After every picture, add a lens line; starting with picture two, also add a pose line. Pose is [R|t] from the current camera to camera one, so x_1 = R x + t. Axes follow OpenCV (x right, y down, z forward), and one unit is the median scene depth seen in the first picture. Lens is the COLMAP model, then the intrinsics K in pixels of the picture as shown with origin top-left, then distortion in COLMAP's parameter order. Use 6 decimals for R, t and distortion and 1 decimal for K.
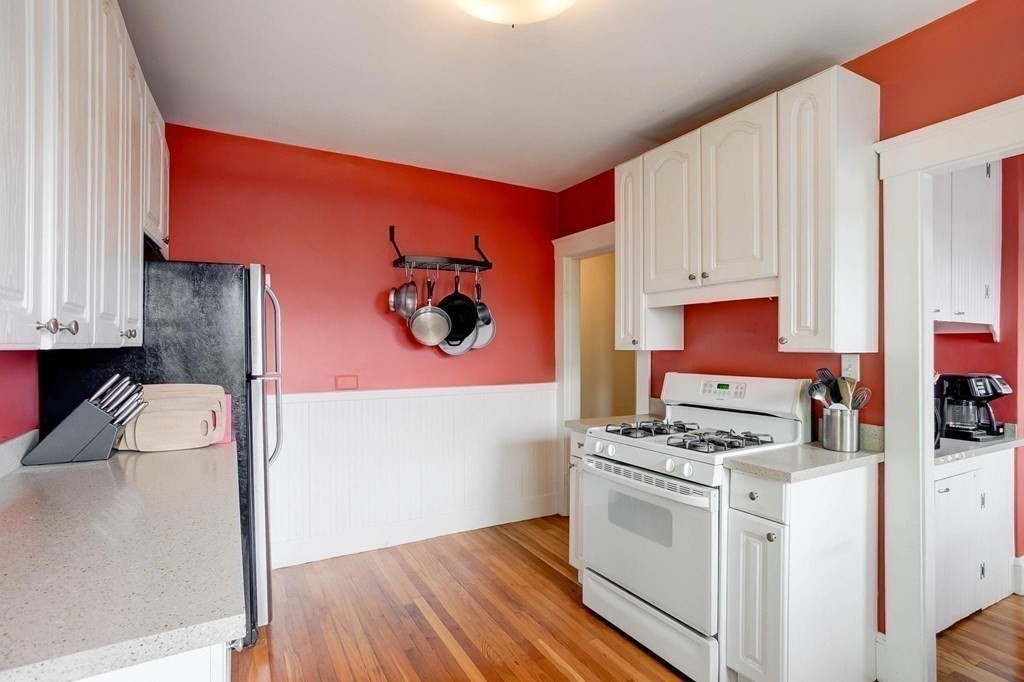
lens RADIAL K [[493.8, 0, 501.9], [0, 493.8, 346.3], [0, 0, 1]] dist [-0.041529, 0.026487]
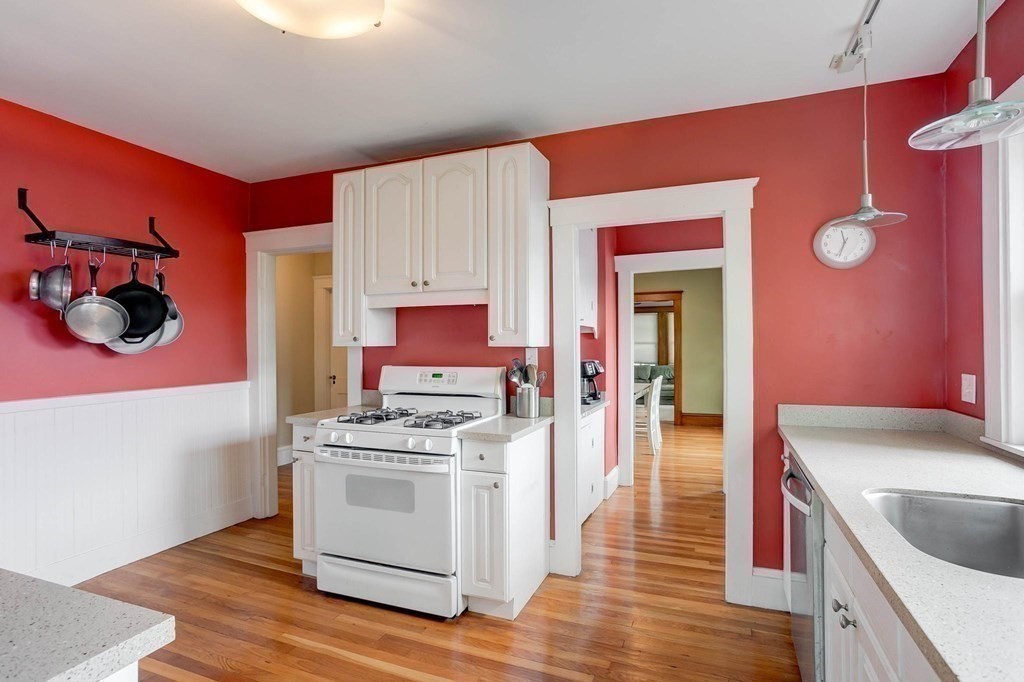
lens RADIAL K [[484.6, 0, 459.5], [0, 484.6, 341.5], [0, 0, 1]] dist [-0.000471, 0.000728]
pose [[0.839260, -0.003590, 0.543719, -0.147566], [0.004912, 0.999987, -0.000980, -0.000879], [-0.543708, 0.003493, 0.839267, -0.035799]]
